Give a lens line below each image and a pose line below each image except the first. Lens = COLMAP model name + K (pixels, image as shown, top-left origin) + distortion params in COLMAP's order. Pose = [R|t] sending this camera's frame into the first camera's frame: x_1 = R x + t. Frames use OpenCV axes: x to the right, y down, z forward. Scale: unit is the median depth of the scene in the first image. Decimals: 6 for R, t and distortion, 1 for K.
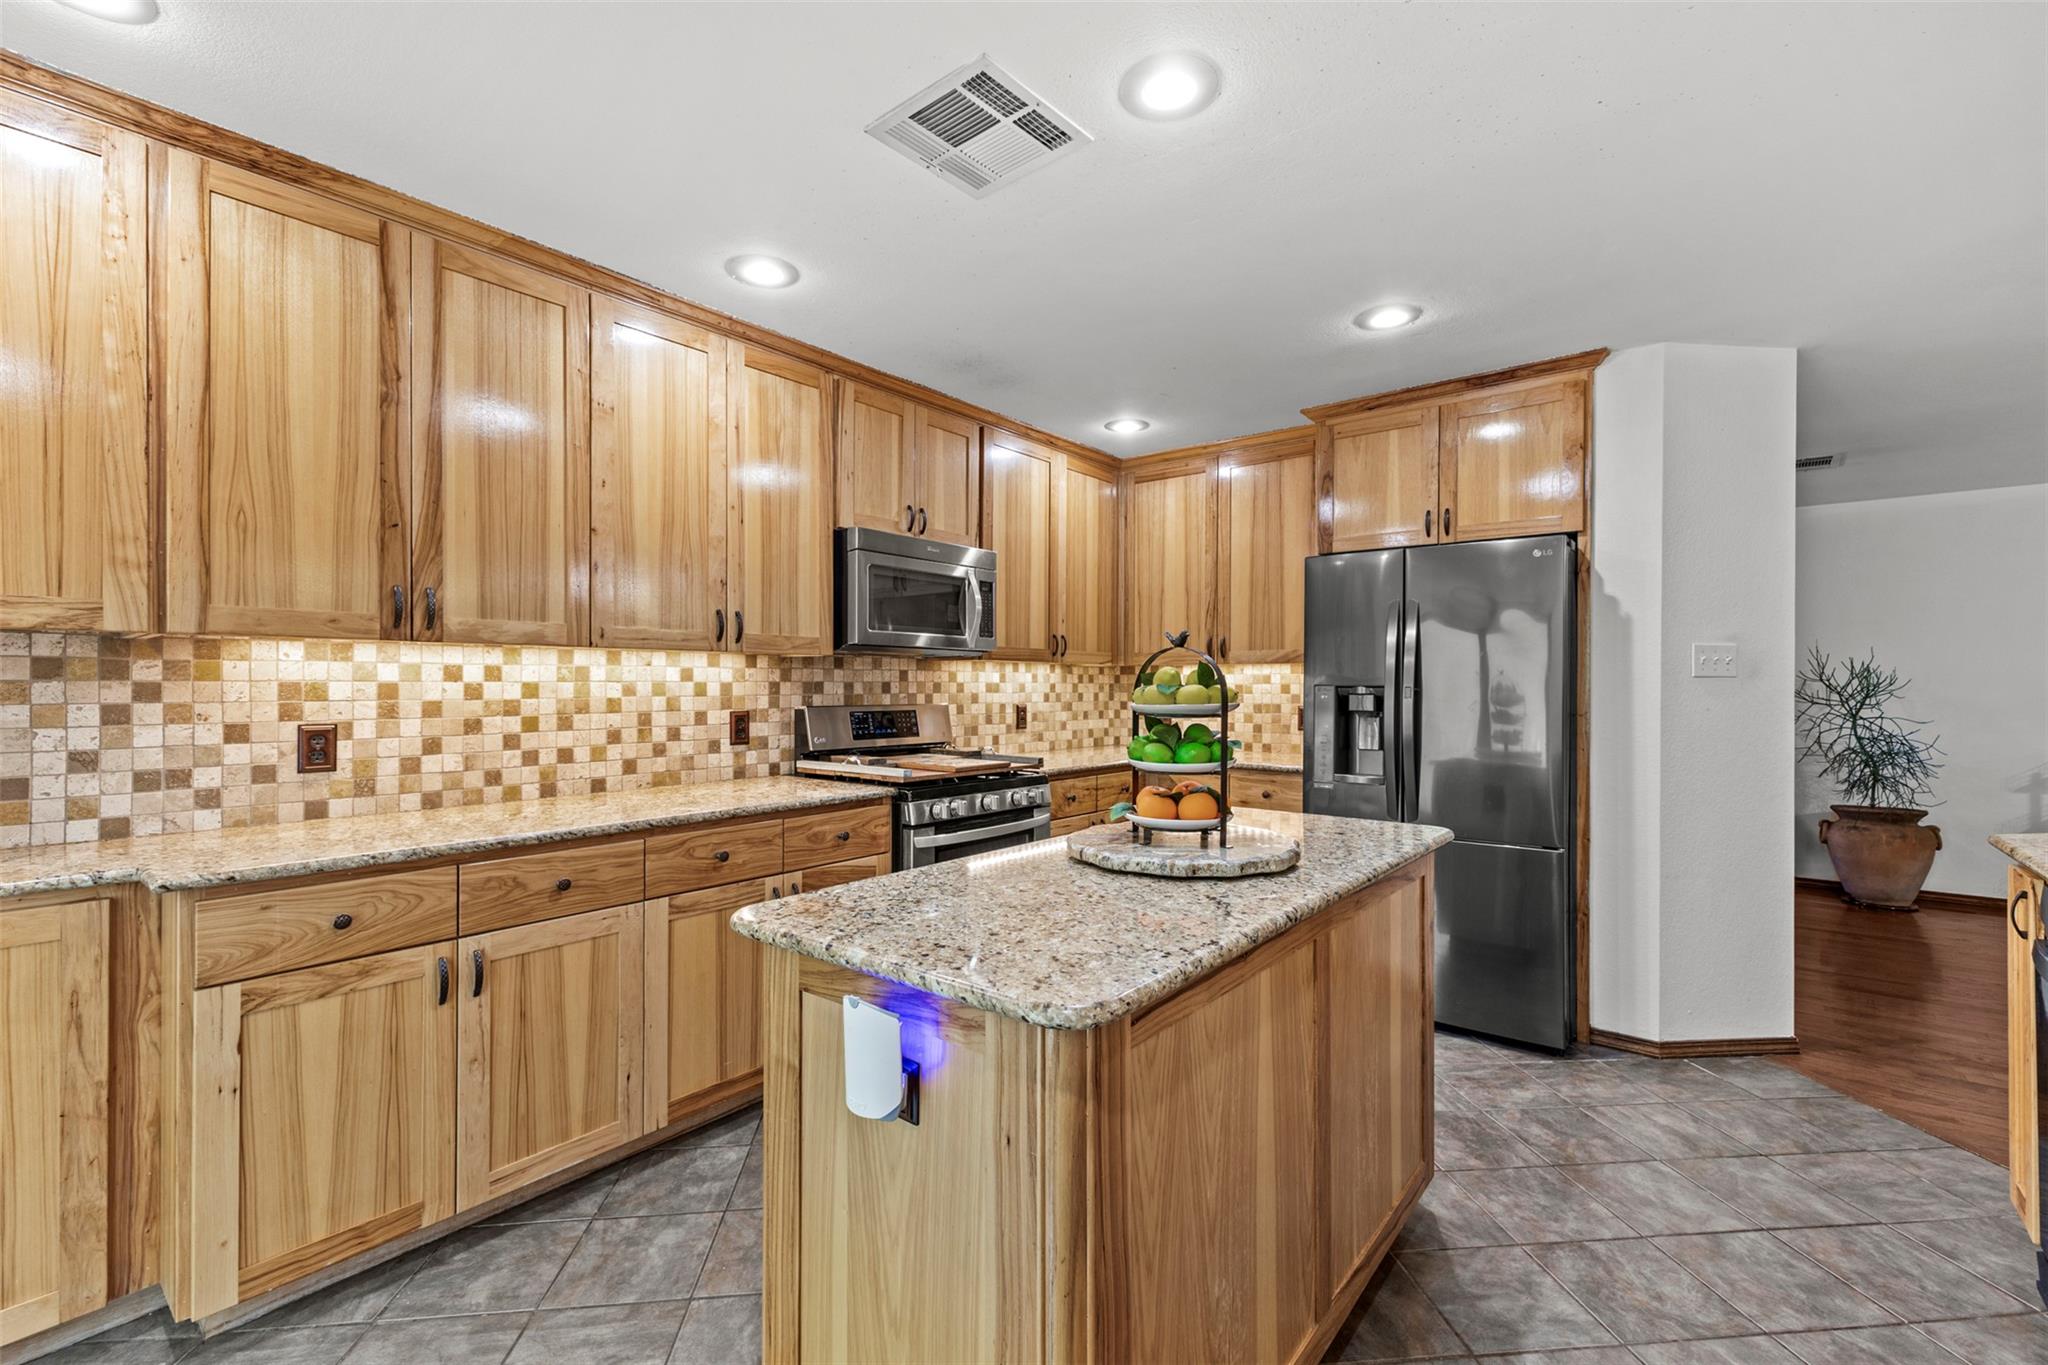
lens RADIAL K [[889.2, 0, 1023.1], [0, 889.2, 680.7], [0, 0, 1]] dist [0.013442, -0.001830]
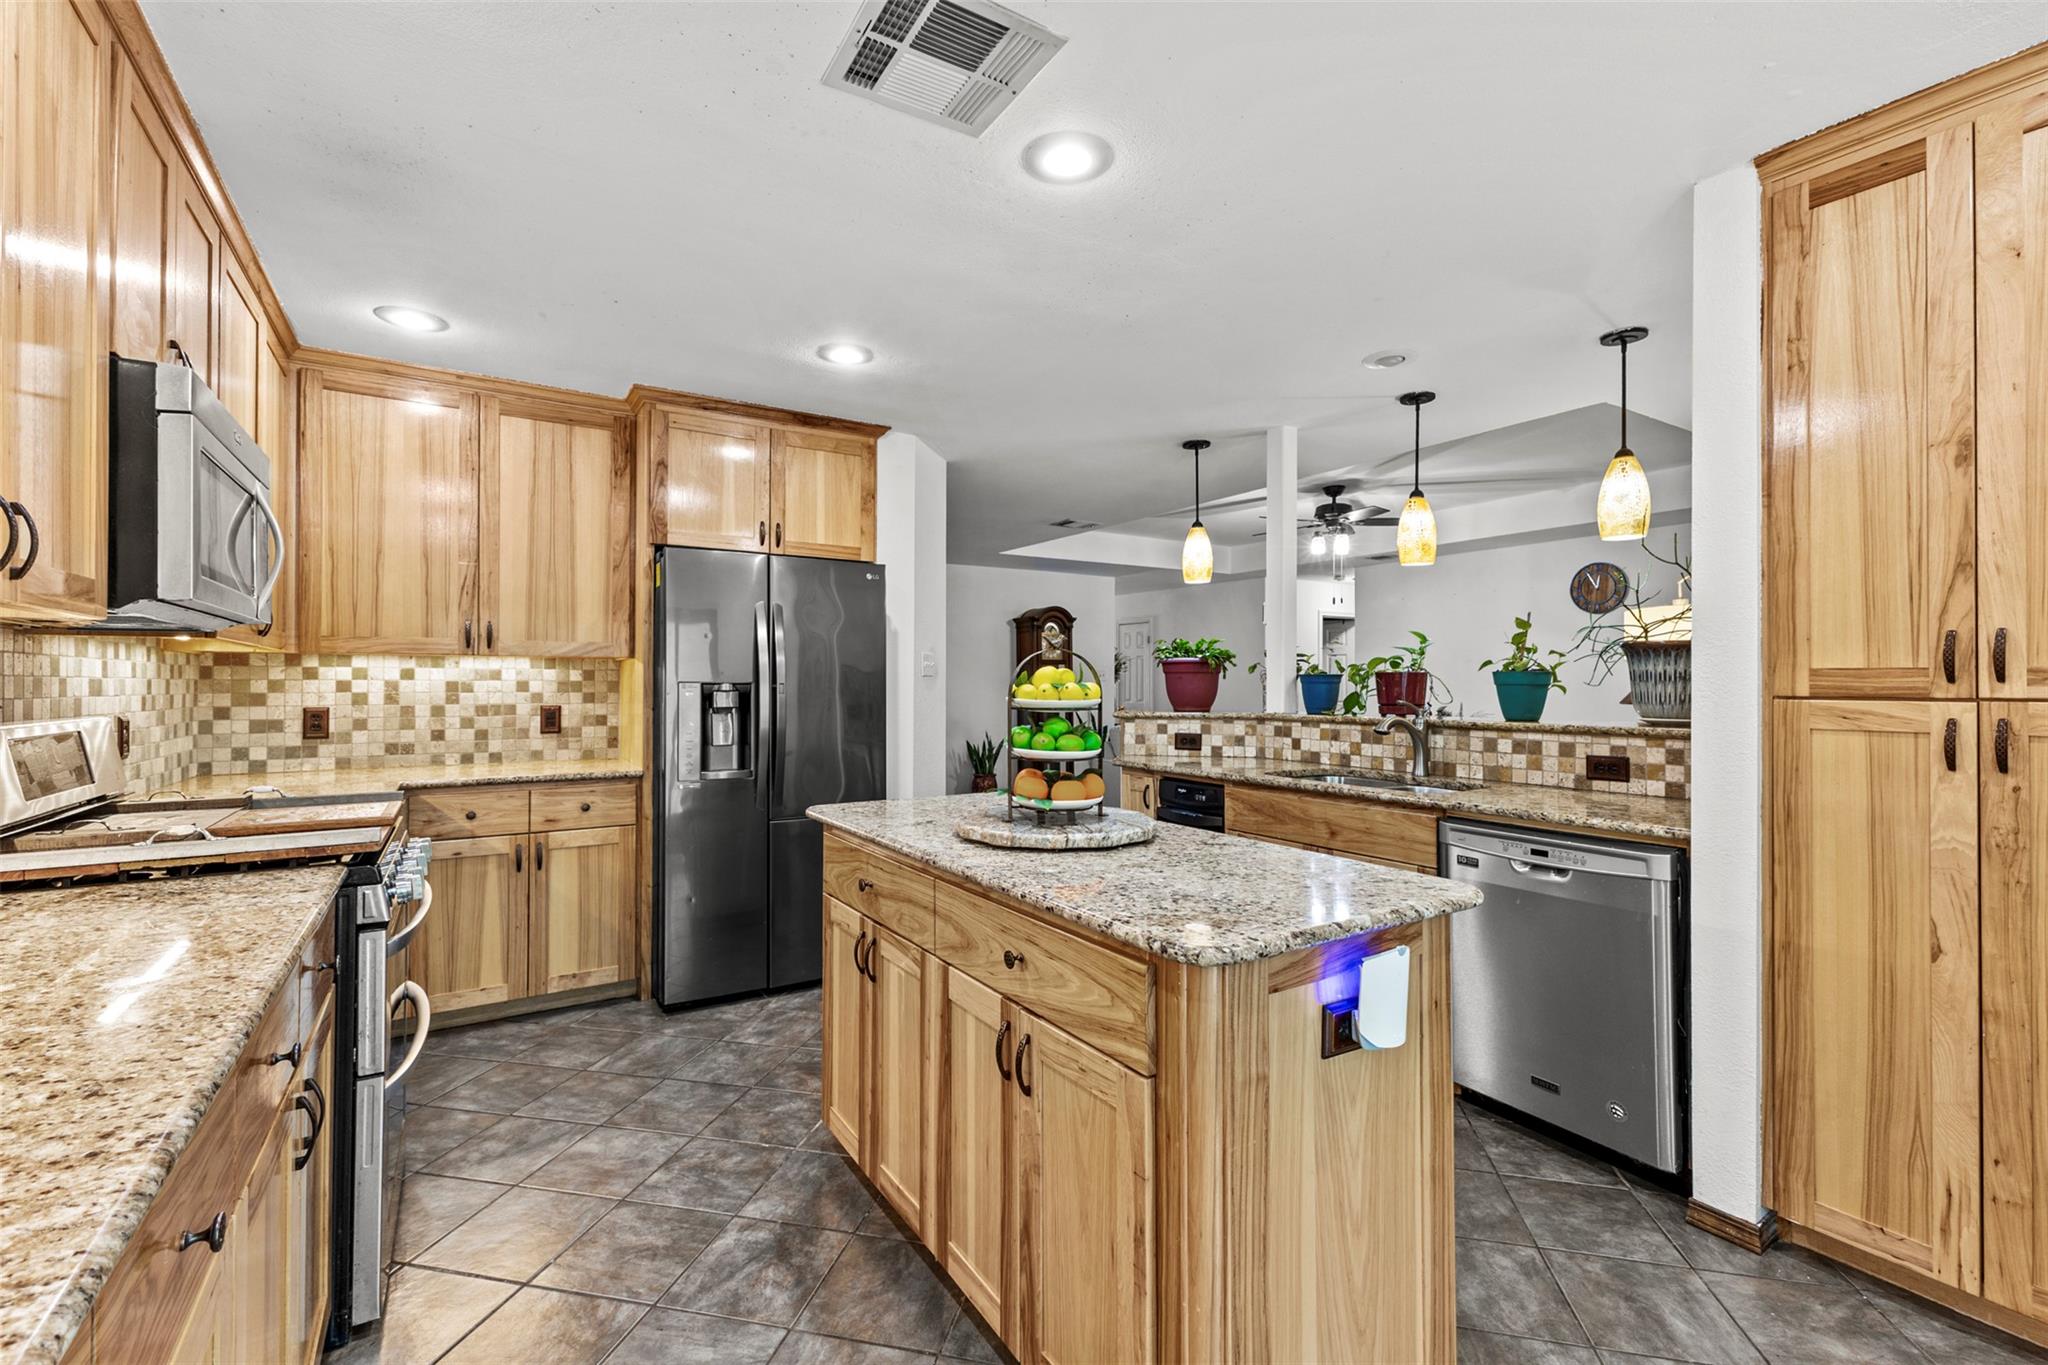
lens RADIAL K [[889.2, 0, 1027.1], [0, 889.2, 676.1], [0, 0, 1]] dist [0.013442, -0.001830]
pose [[0.313804, 0.004925, 0.949475, -0.405478], [-0.005059, 0.999981, -0.003515, 0.000049], [-0.949474, -0.003700, 0.313823, 0.300931]]
